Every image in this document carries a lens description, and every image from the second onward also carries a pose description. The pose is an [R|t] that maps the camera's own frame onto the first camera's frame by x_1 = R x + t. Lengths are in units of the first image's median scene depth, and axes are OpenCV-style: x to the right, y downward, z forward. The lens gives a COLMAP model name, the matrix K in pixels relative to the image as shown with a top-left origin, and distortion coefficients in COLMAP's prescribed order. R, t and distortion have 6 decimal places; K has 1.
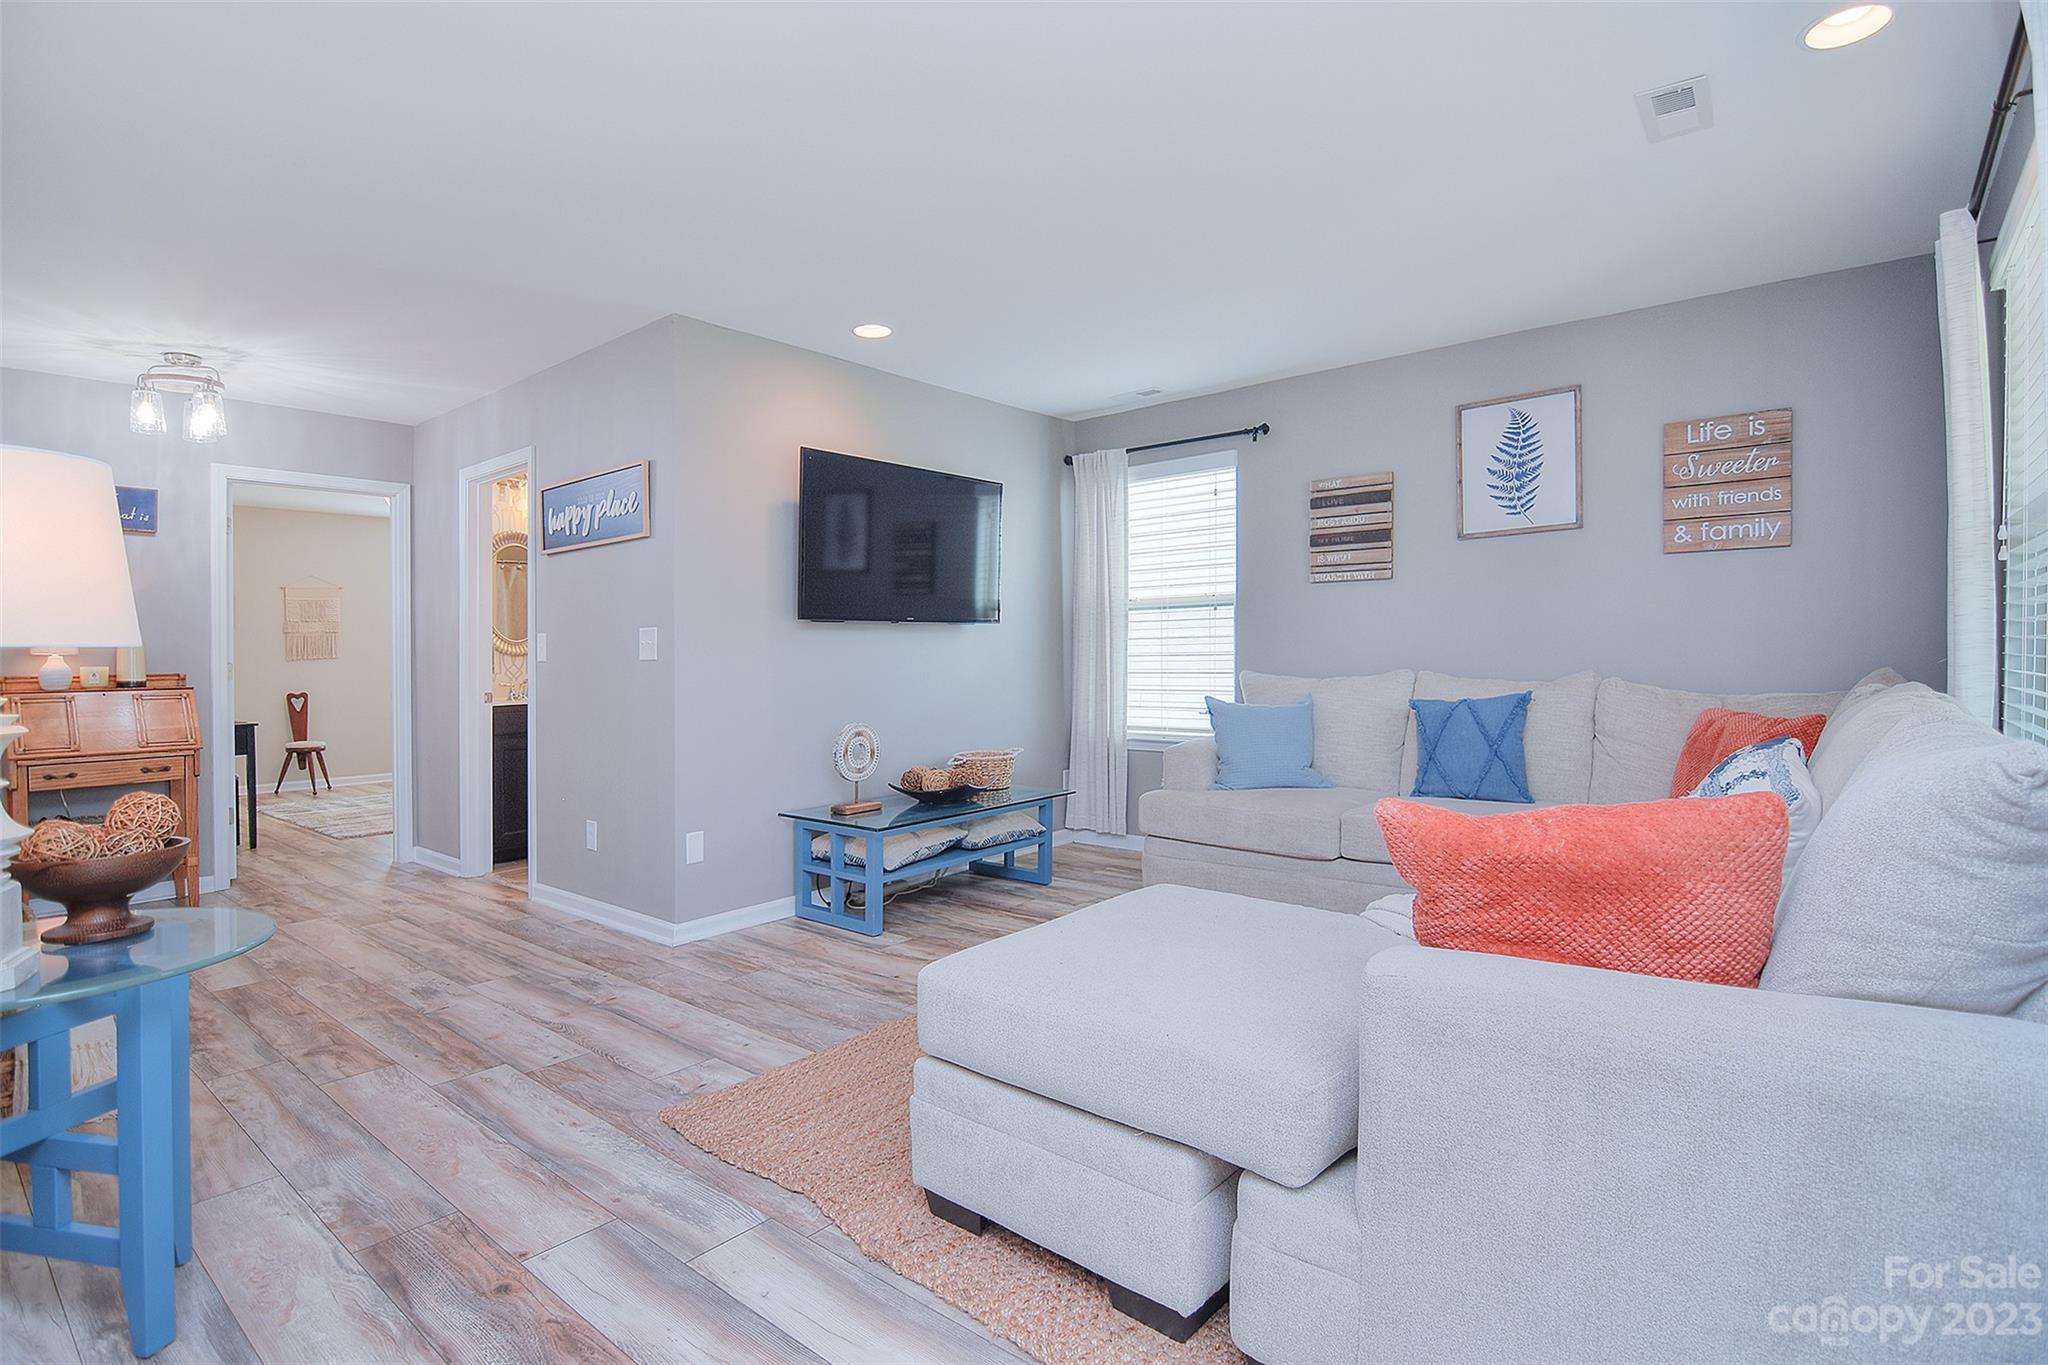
lens RADIAL K [[988.2, 0, 1035.7], [0, 988.2, 661.7], [0, 0, 1]] dist [-0.012228, -0.007494]
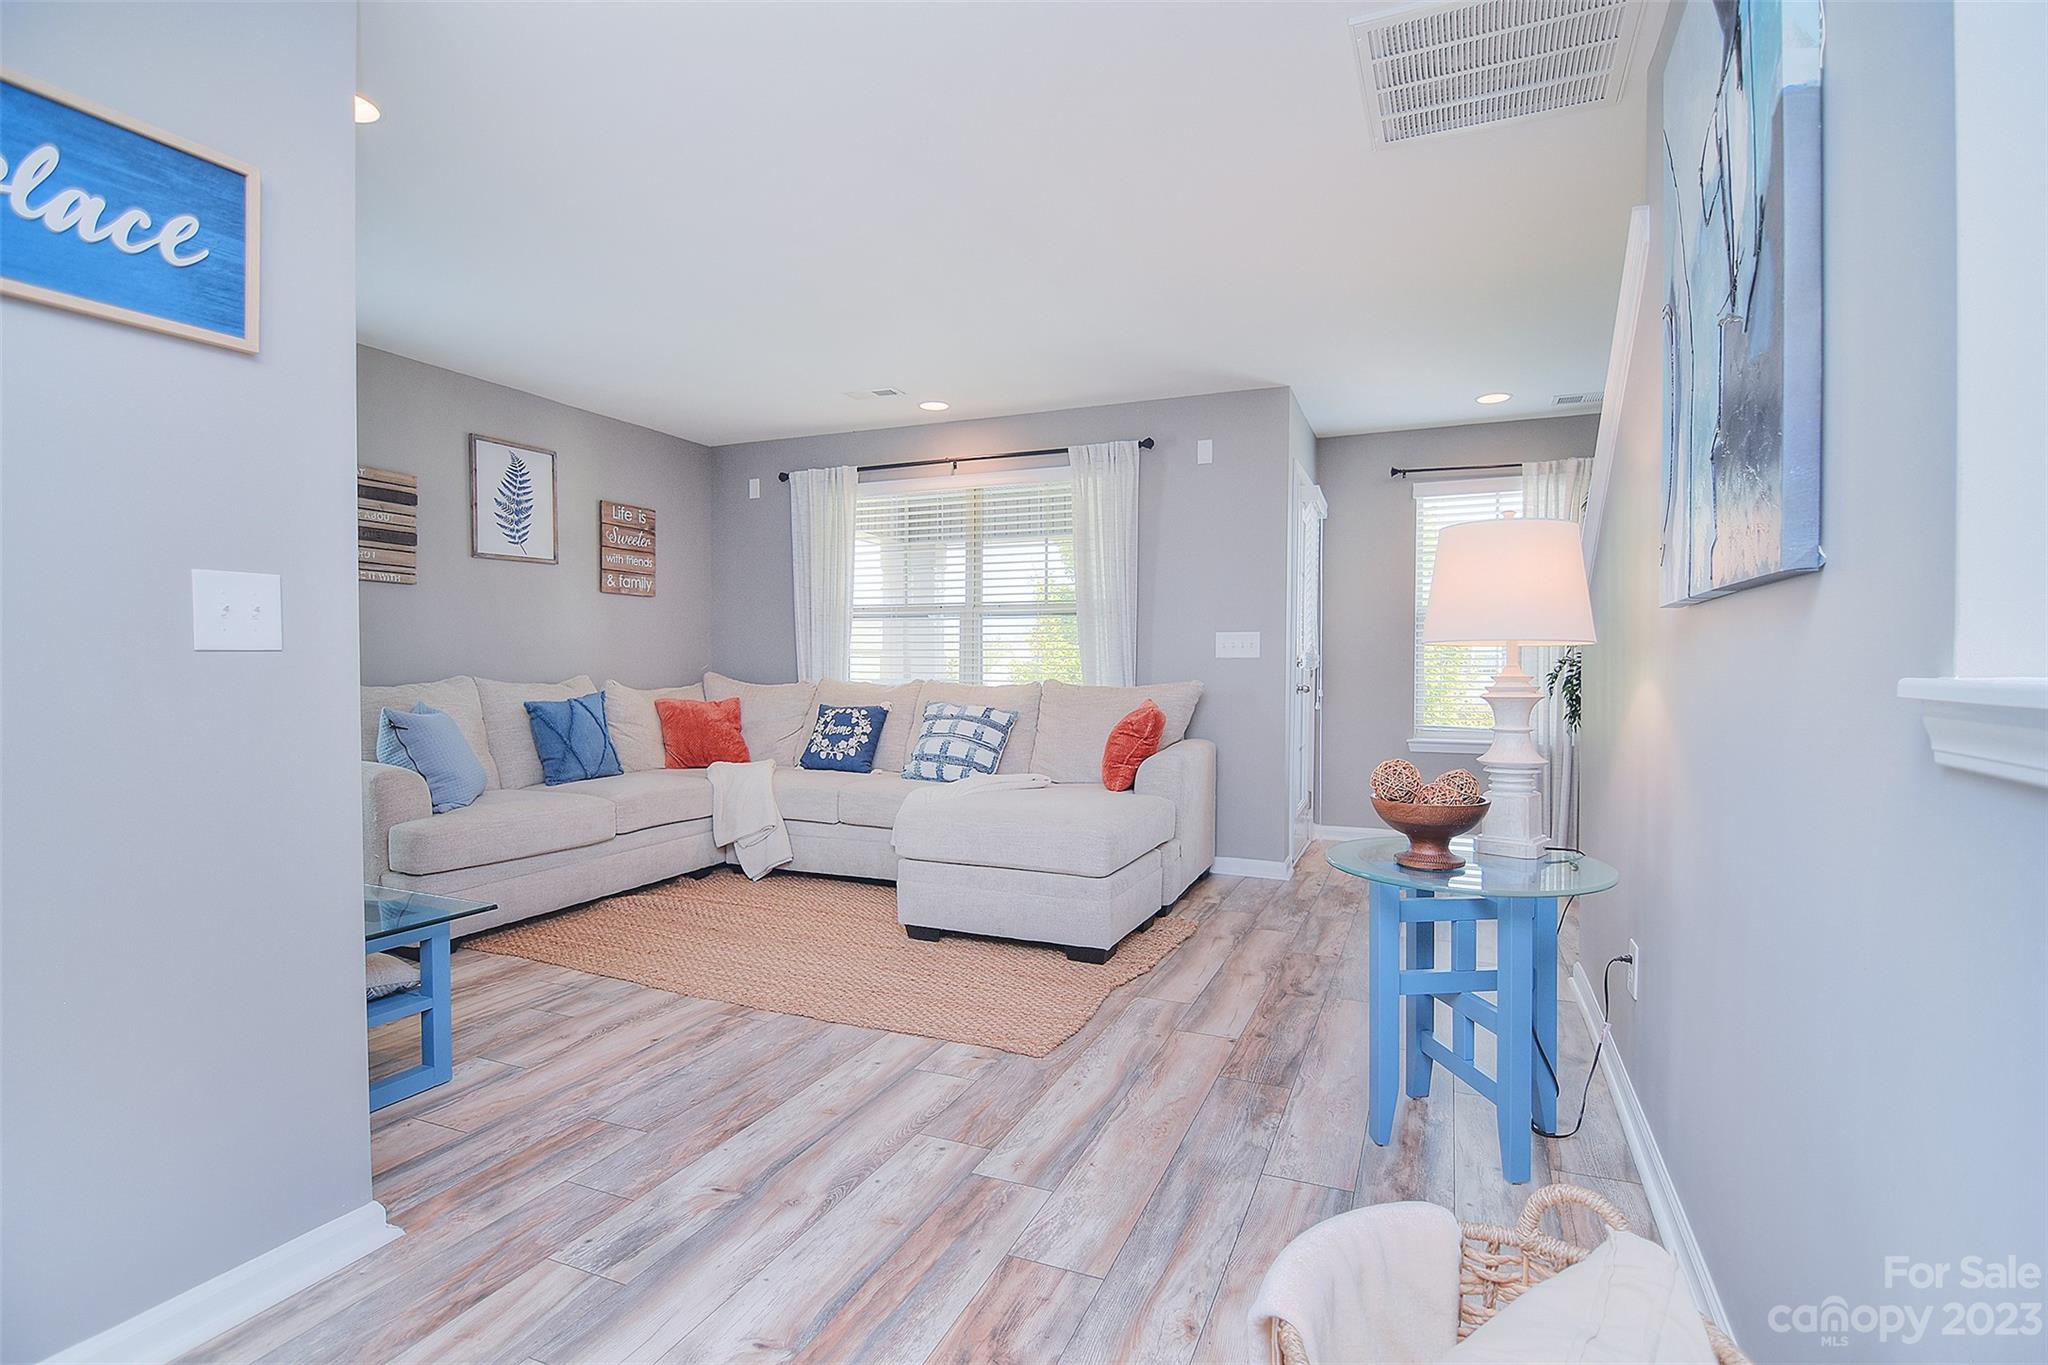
lens RADIAL K [[988.2, 0, 1039.3], [0, 988.2, 685.6], [0, 0, 1]] dist [-0.012228, -0.007494]
pose [[-0.286333, -0.009540, 0.958083, -1.096552], [0.009245, 0.999876, 0.012719, 0.014100], [-0.958085, 0.012500, -0.286210, 0.987166]]
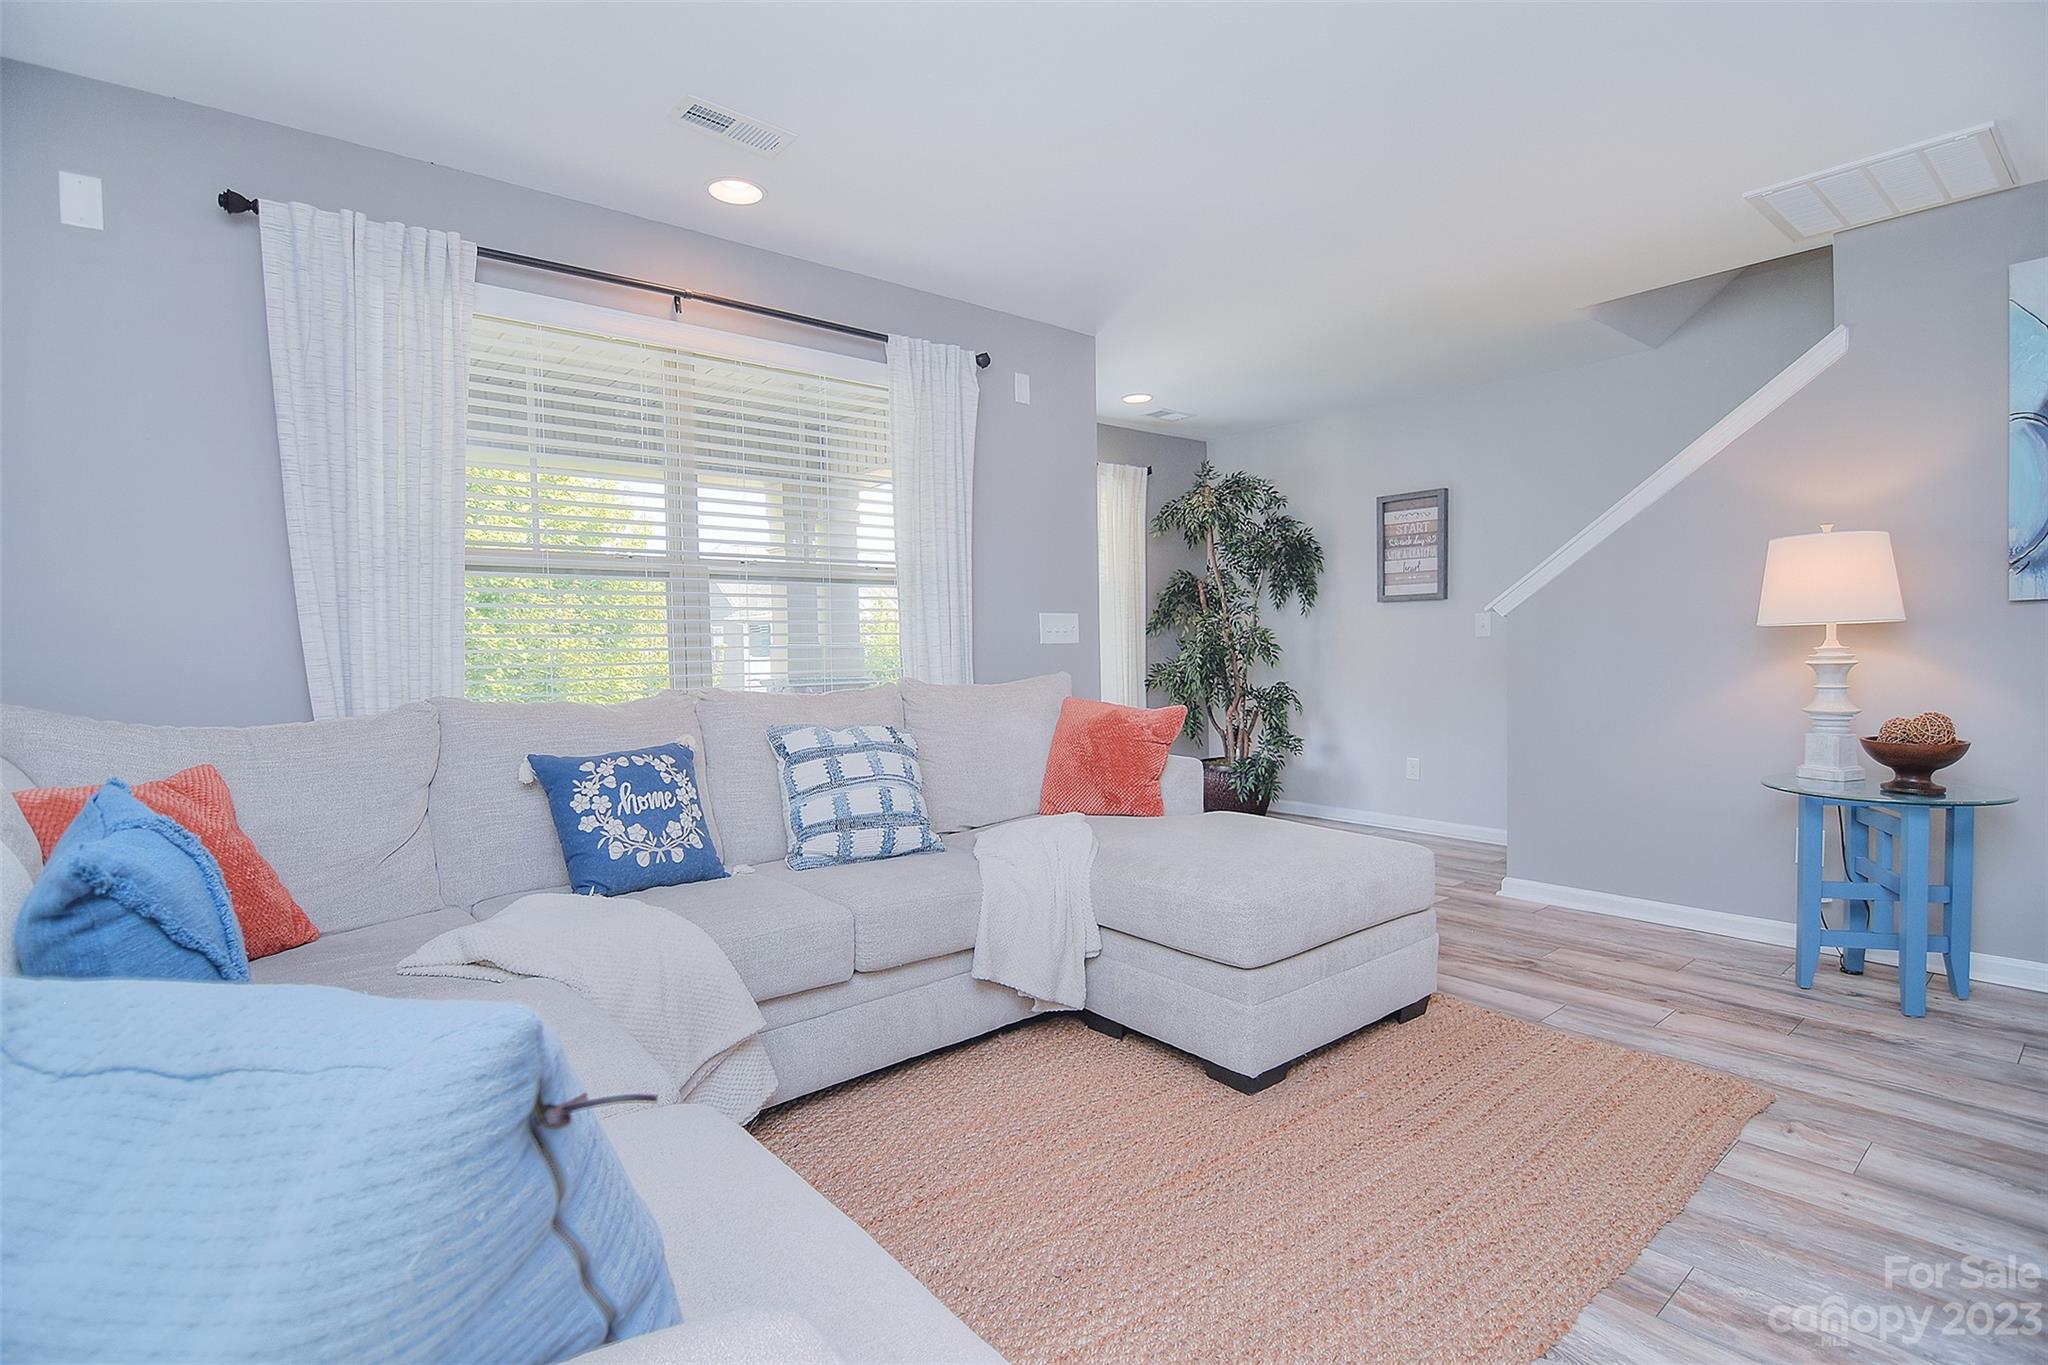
lens RADIAL K [[988.2, 0, 1033.3], [0, 988.2, 675.1], [0, 0, 1]] dist [-0.012228, -0.007494]
pose [[-0.984923, 0.021001, 0.171713, 0.128478], [0.027952, 0.998881, 0.038159, -0.015824], [-0.170719, 0.042383, -0.984408, 1.548958]]
